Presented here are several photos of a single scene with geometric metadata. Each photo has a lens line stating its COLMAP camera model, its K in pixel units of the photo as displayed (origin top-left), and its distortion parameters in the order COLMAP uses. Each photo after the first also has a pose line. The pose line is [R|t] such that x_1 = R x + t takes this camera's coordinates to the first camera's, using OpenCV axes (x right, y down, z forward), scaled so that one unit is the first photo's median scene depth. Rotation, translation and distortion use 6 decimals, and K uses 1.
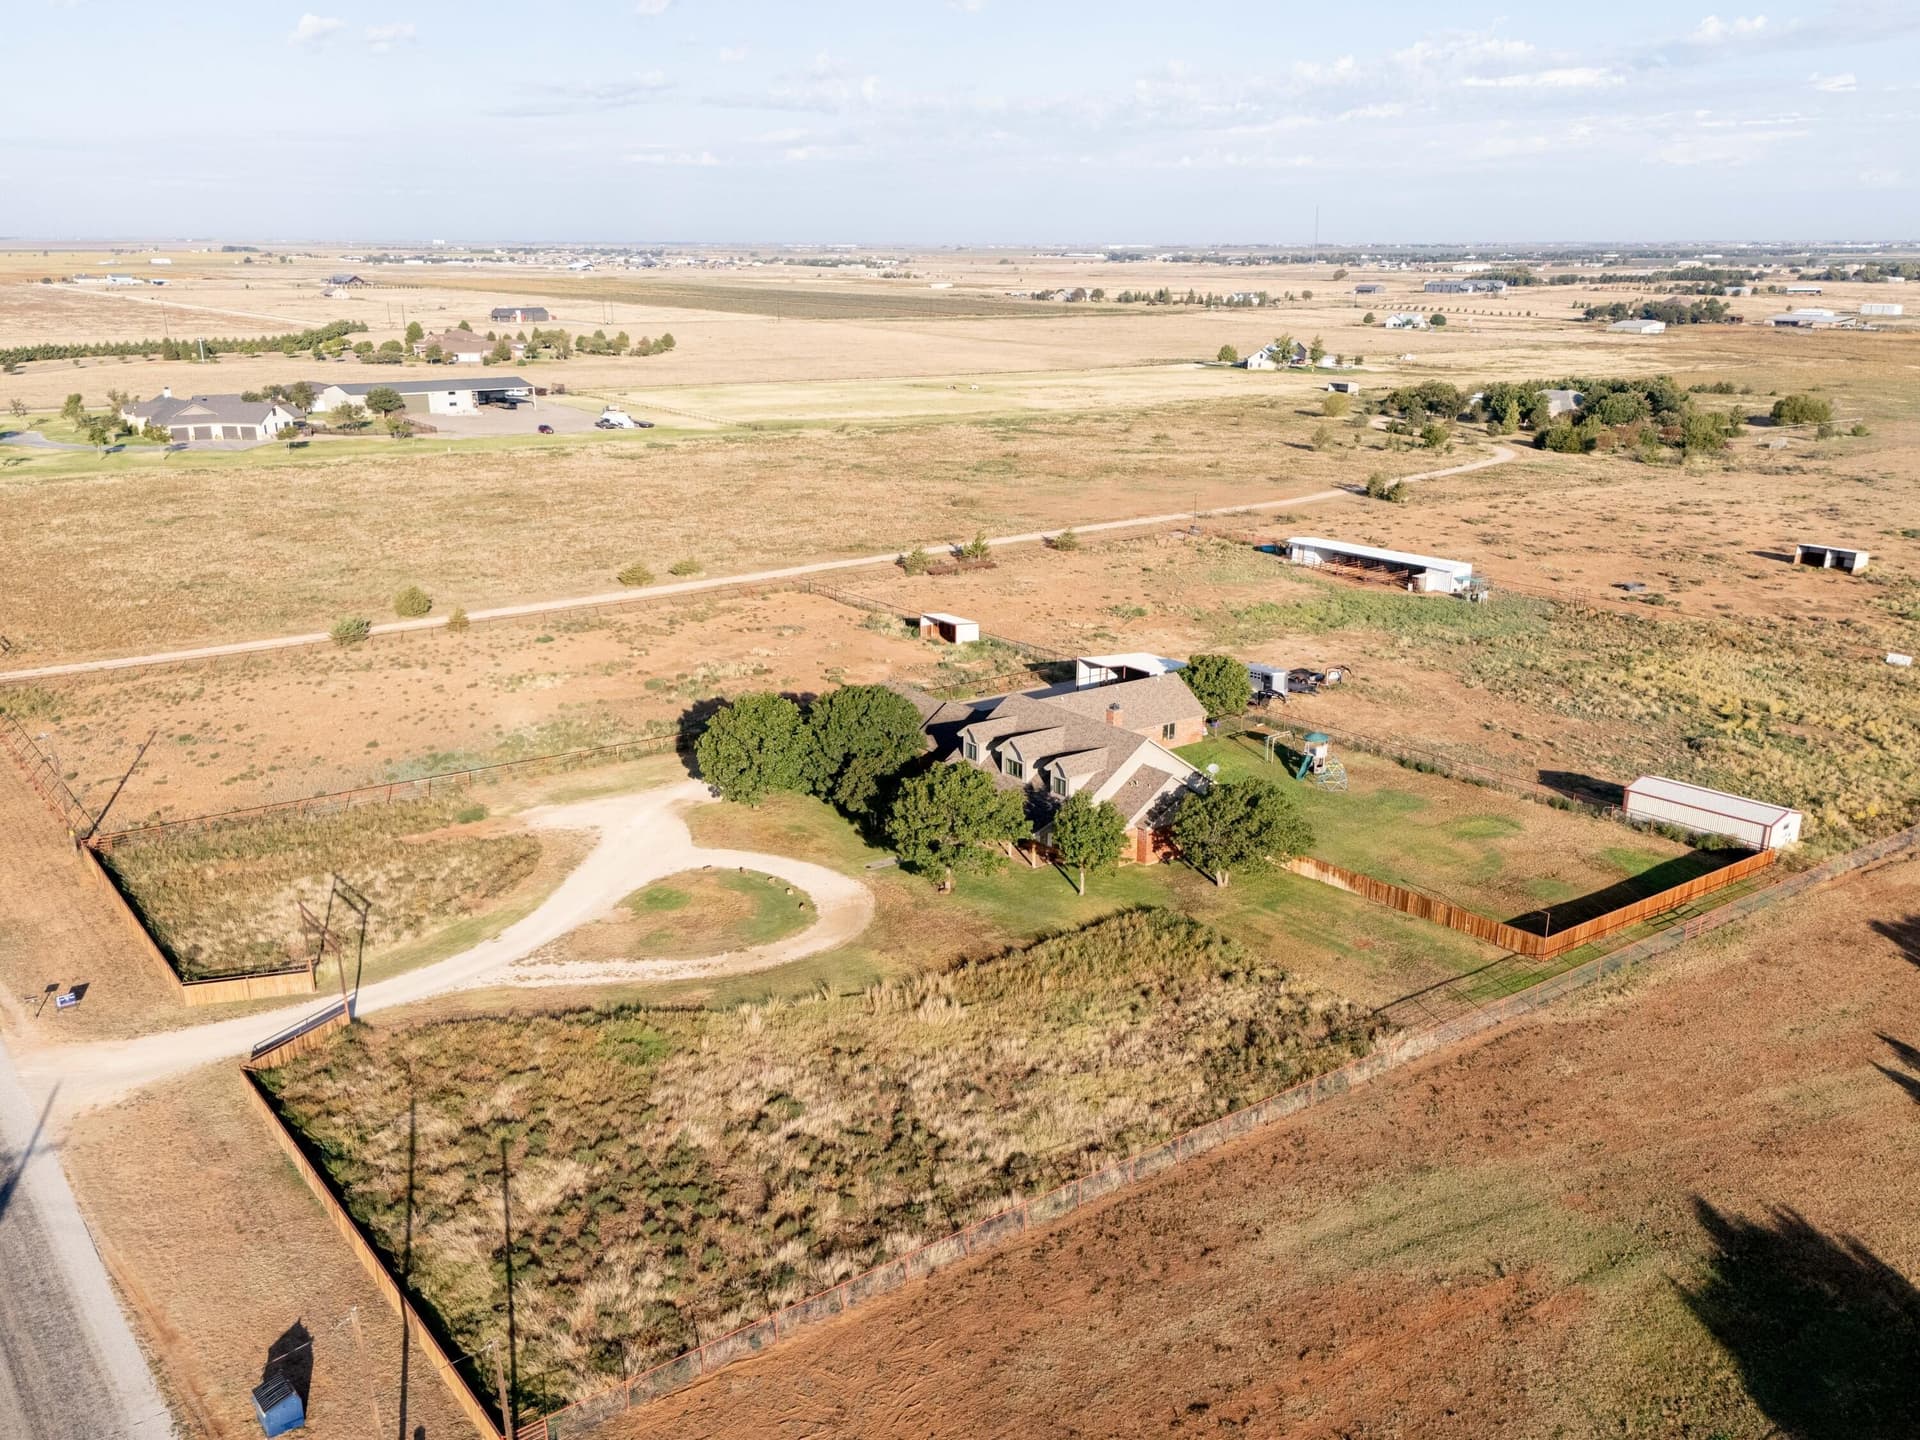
lens RADIAL K [[1628.1, 0, 966.7], [0, 1628.1, 824.5], [0, 0, 1]] dist [0.066899, -0.066422]
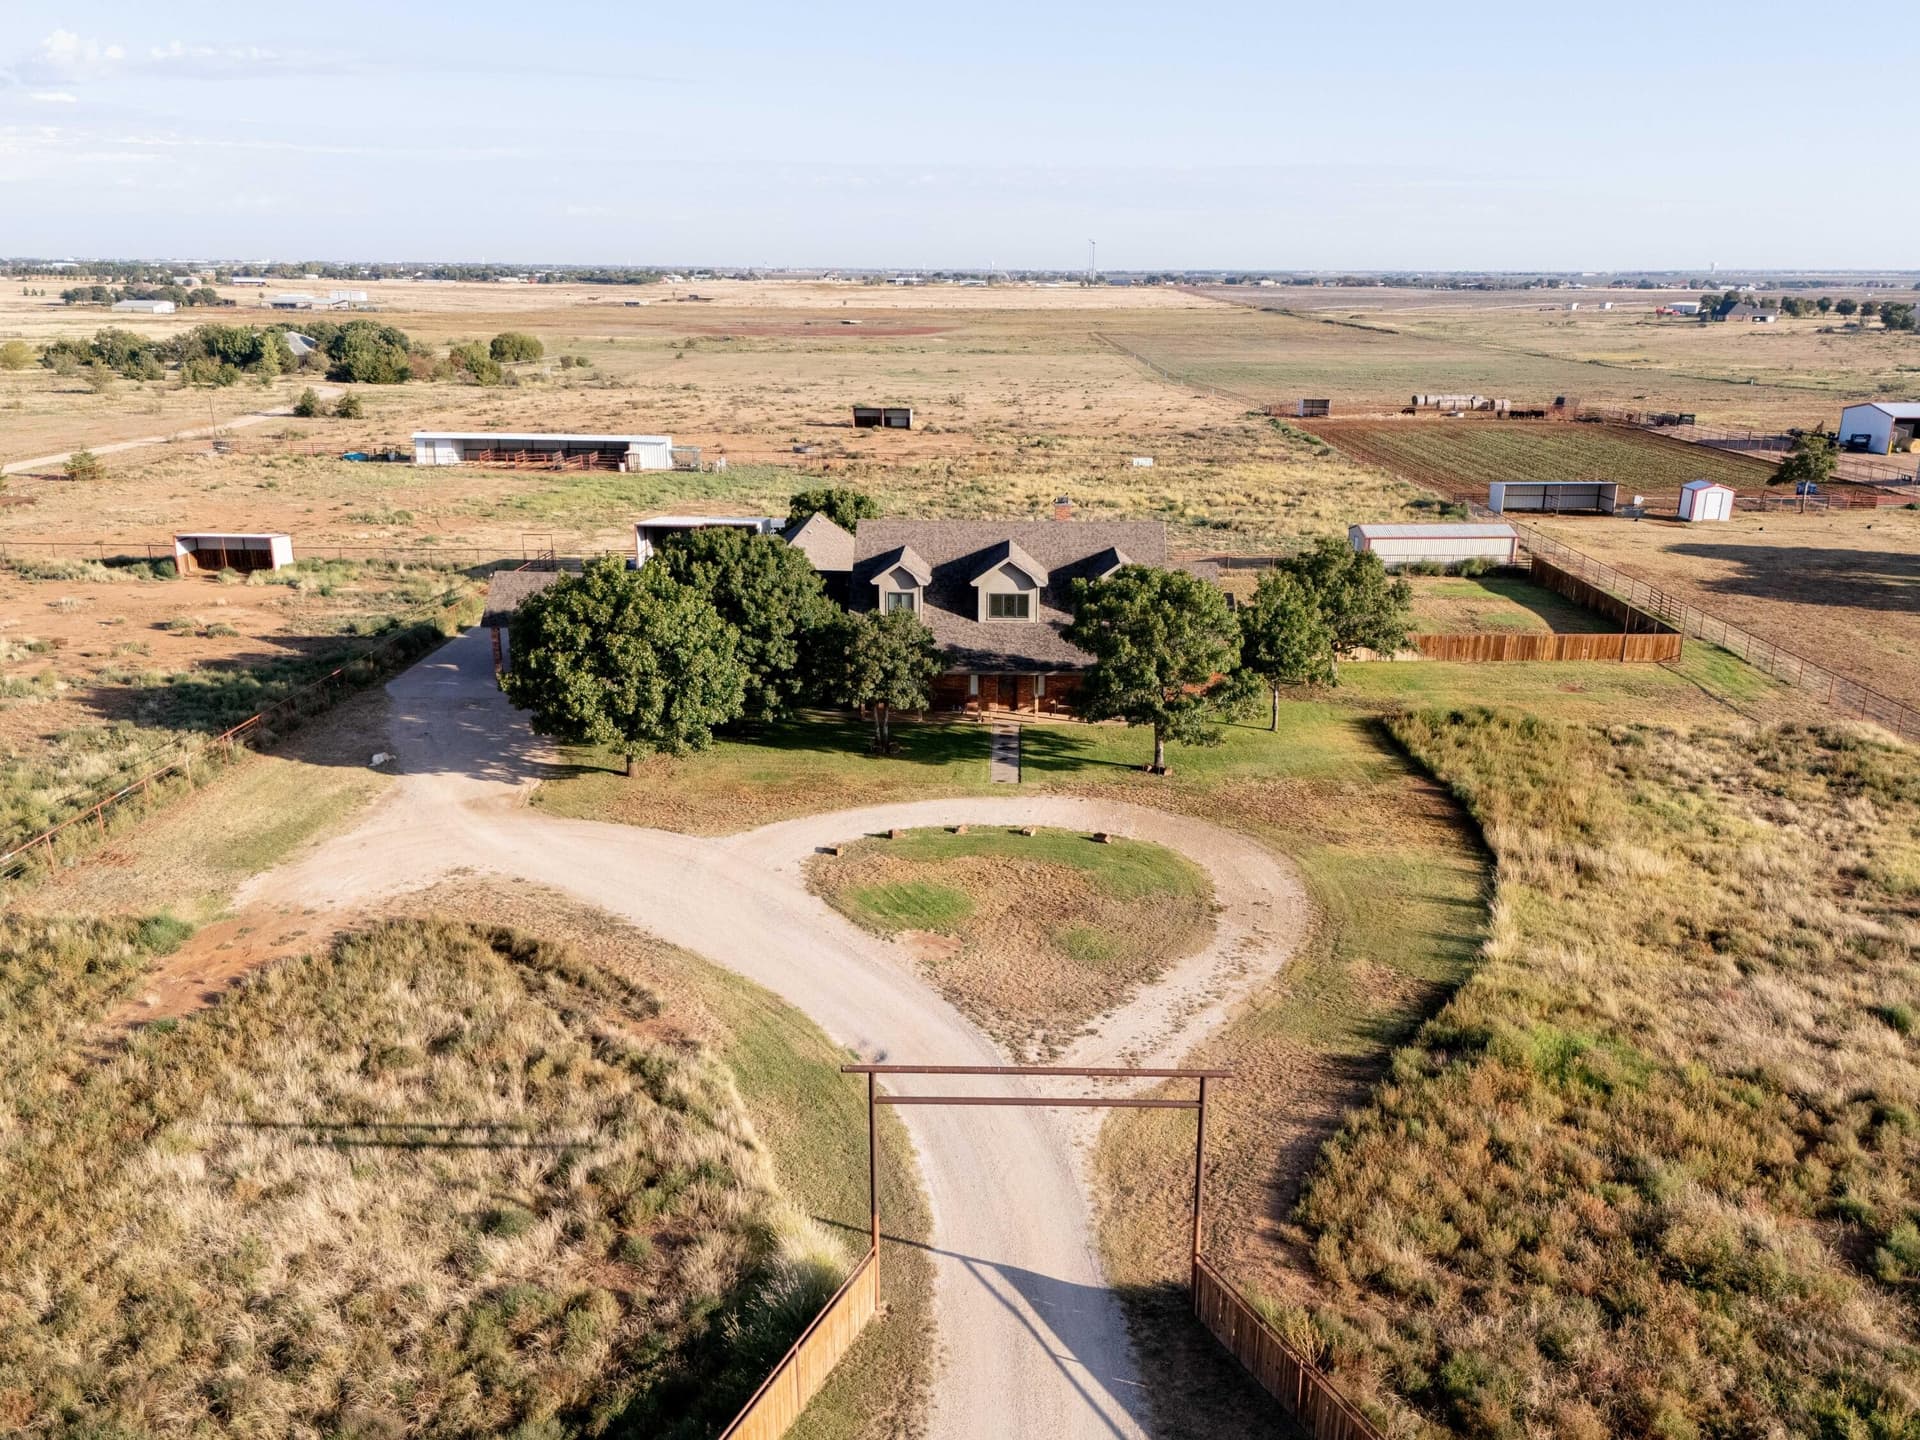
lens RADIAL K [[1628.1, 0, 966.7], [0, 1628.1, 824.5], [0, 0, 1]] dist [0.066899, -0.066422]
pose [[0.618930, -0.249510, 0.744762, -0.391536], [0.258291, 0.960122, 0.107008, -0.019423], [-0.741762, 0.126135, 0.658695, 0.466991]]
